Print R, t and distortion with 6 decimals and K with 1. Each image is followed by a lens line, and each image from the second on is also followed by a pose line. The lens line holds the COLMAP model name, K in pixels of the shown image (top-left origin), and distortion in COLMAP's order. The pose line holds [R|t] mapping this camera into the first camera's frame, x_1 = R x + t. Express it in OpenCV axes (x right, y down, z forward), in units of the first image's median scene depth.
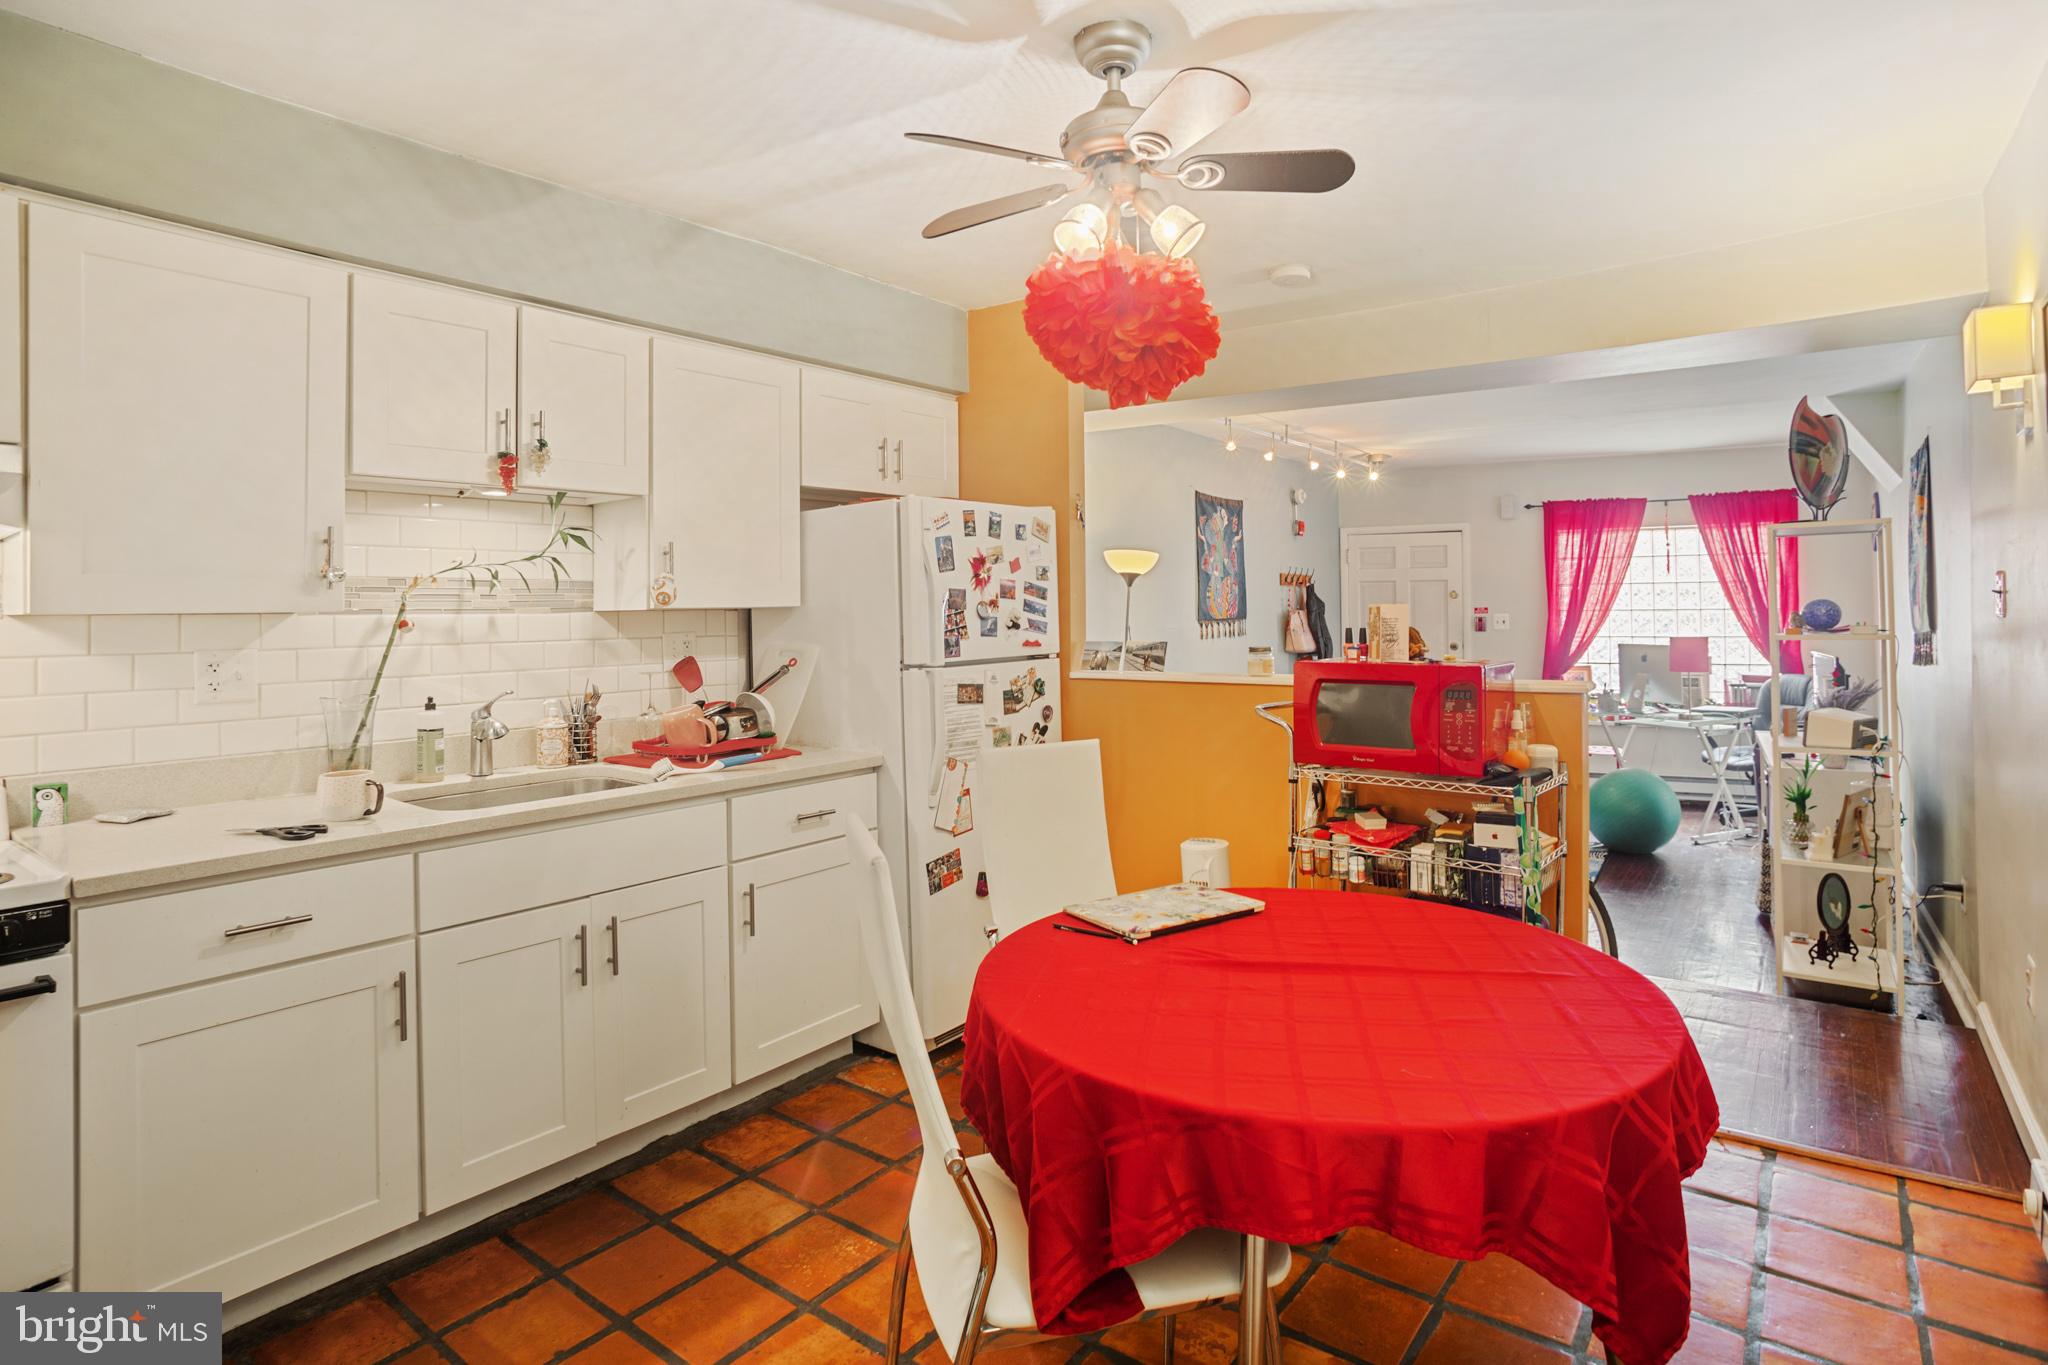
lens RADIAL K [[1048.8, 0, 1007.4], [0, 1048.8, 626.6], [0, 0, 1]] dist [-0.076750, 0.043728]
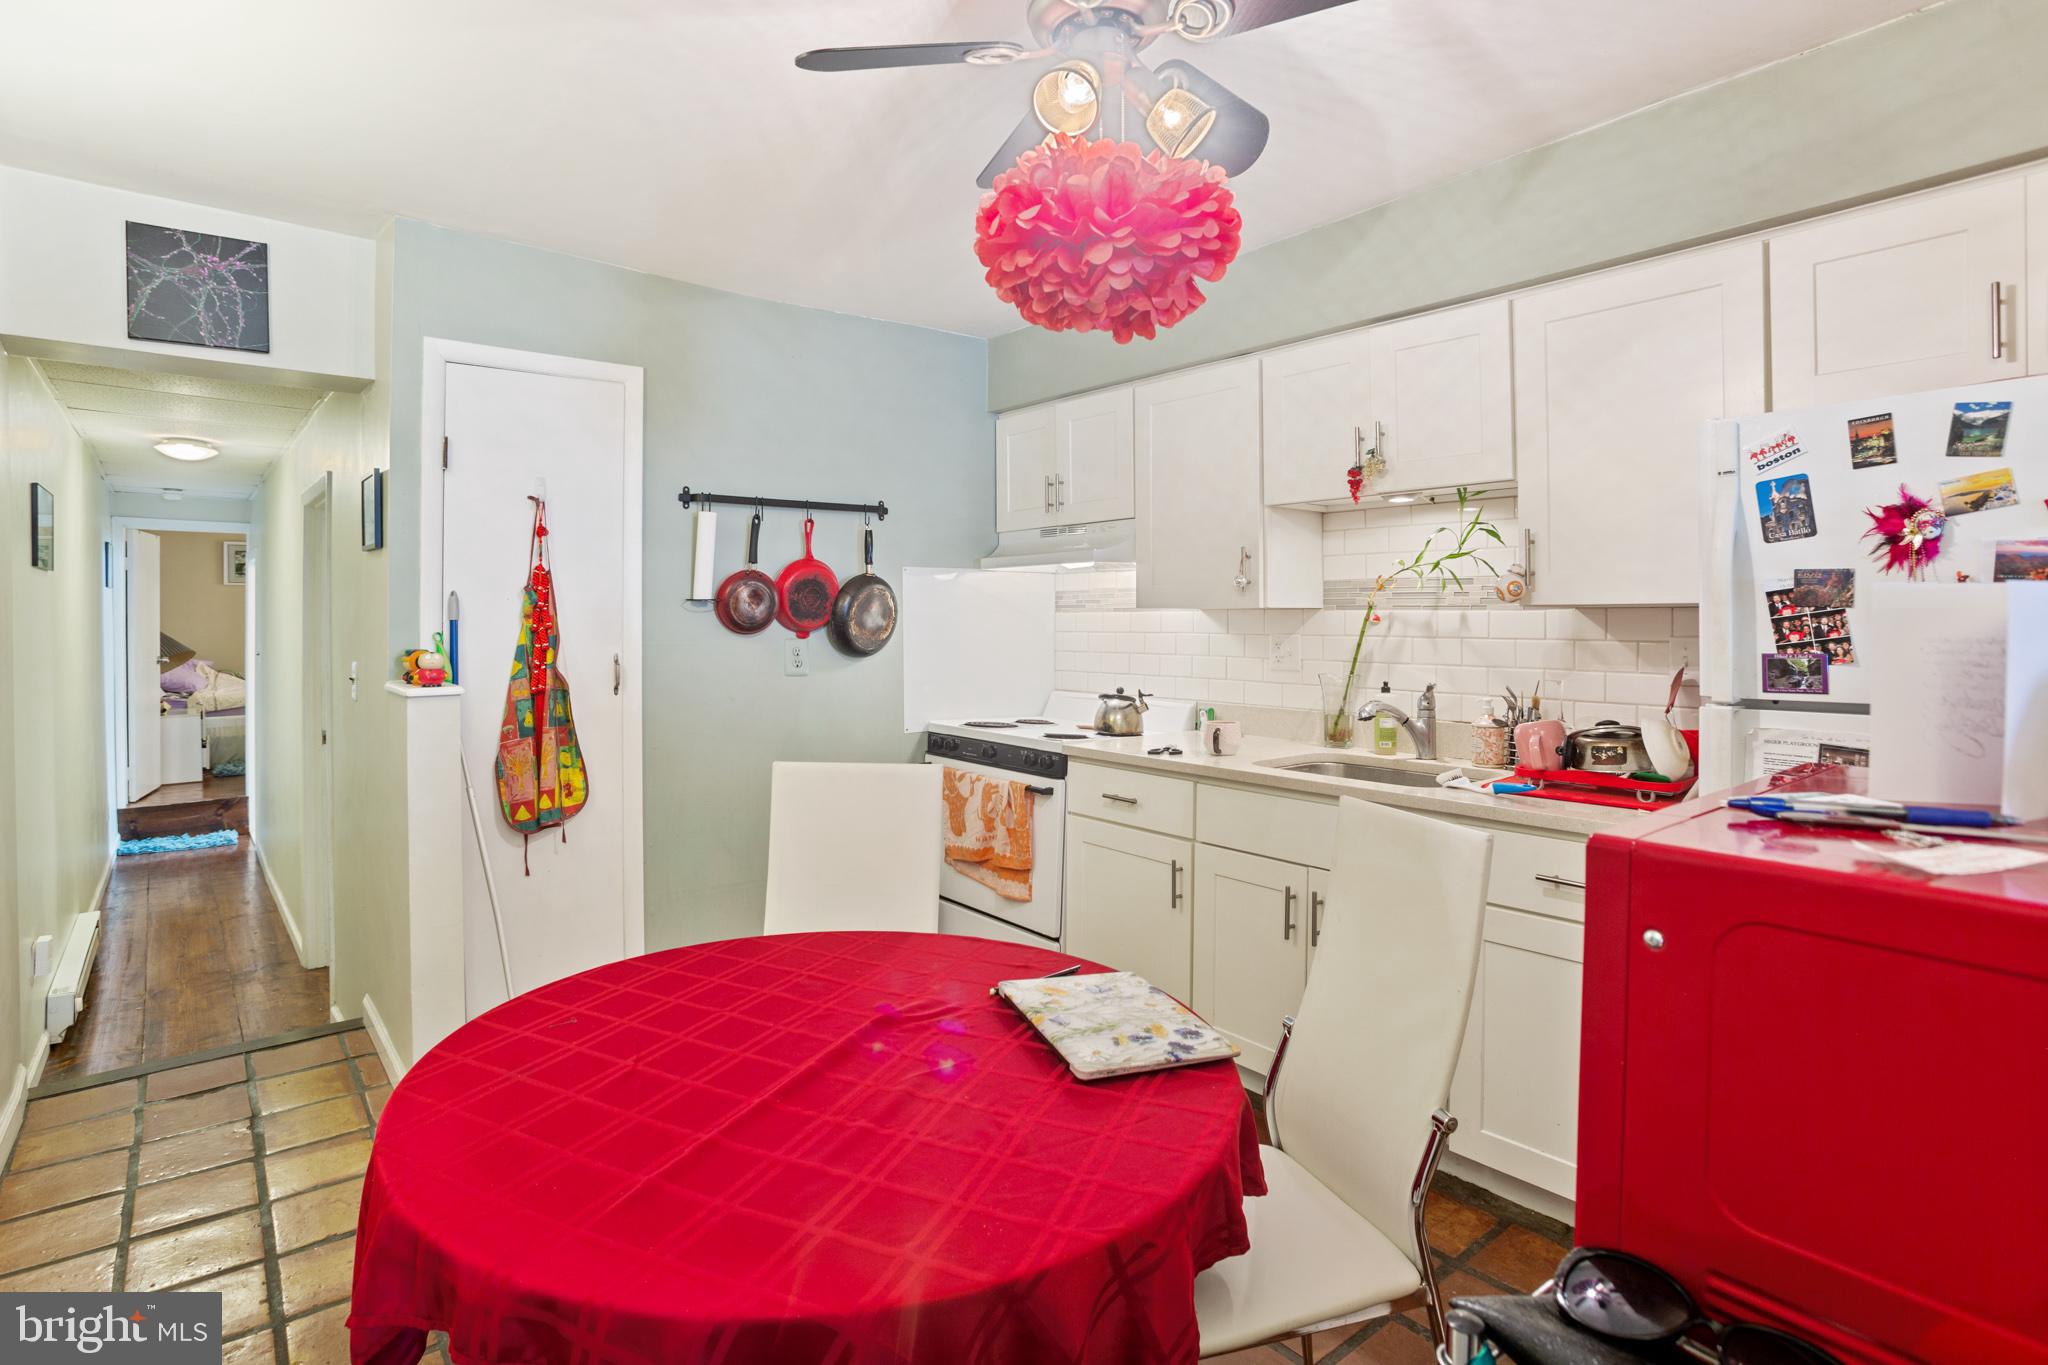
lens RADIAL K [[1048.8, 0, 1007.4], [0, 1048.8, 626.6], [0, 0, 1]] dist [-0.076750, 0.043728]
pose [[-0.239742, 0.021492, -0.970599, 0.630405], [-0.010214, 0.999644, 0.024658, -0.016889], [0.970783, 0.015825, -0.239437, 0.803208]]
